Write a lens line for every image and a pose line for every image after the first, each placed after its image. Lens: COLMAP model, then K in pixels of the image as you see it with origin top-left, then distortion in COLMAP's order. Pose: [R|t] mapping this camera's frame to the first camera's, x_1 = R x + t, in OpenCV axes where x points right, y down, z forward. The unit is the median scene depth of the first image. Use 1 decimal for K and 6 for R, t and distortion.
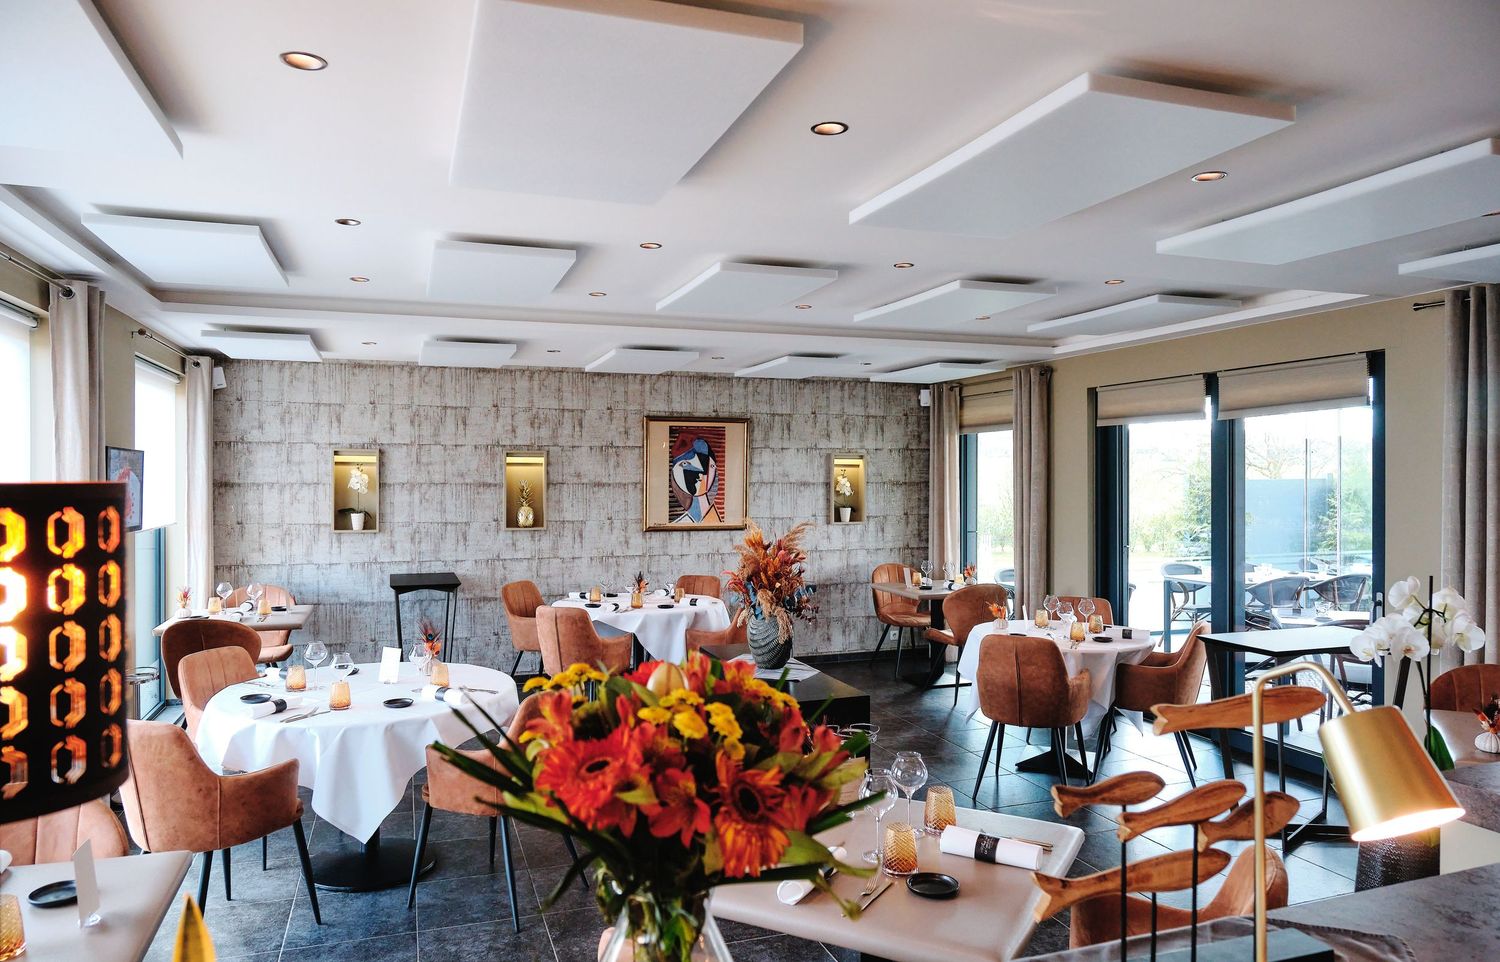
lens RADIAL K [[1024.9, 0, 752.8], [0, 1024.9, 482.6], [0, 0, 1]] dist [0.001264, 0.000039]
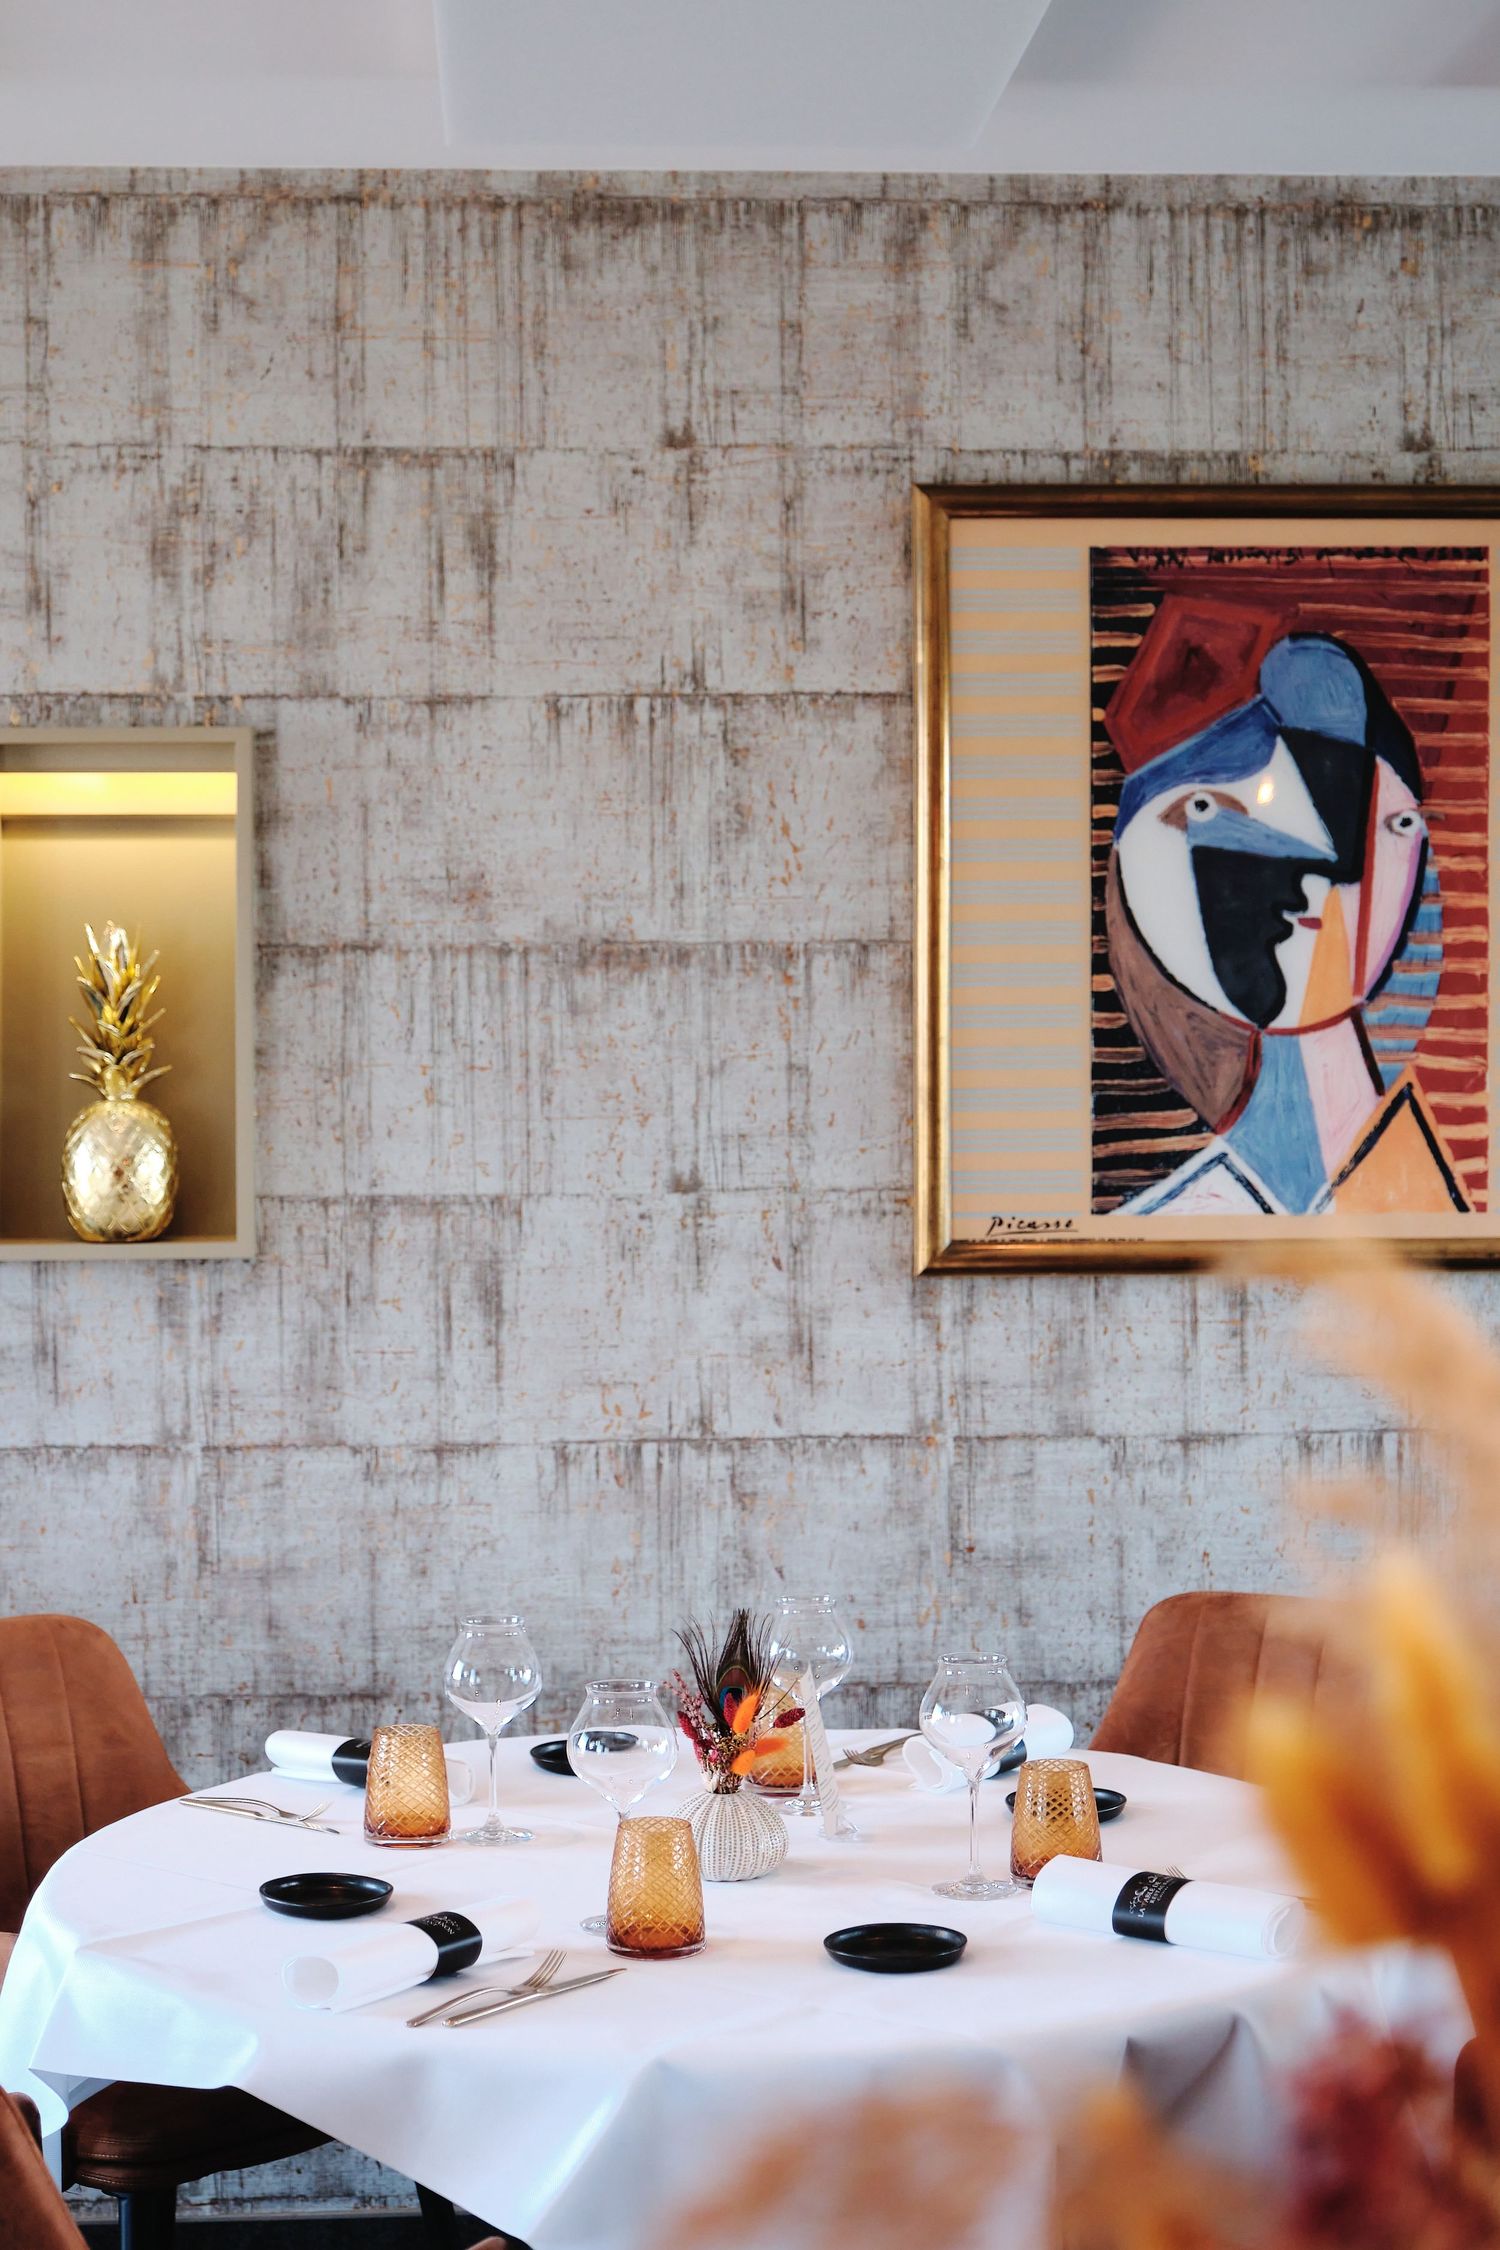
lens RADIAL K [[3239.4, 0, 738.0], [0, 3239.4, 1115.3], [0, 0, 1]] dist [-0.012029, 0.000000]
pose [[0.960618, -0.005339, -0.277820, -0.002408], [0.005917, 0.999982, 0.001240, 0.024546], [0.277808, -0.002834, 0.960632, 0.552042]]
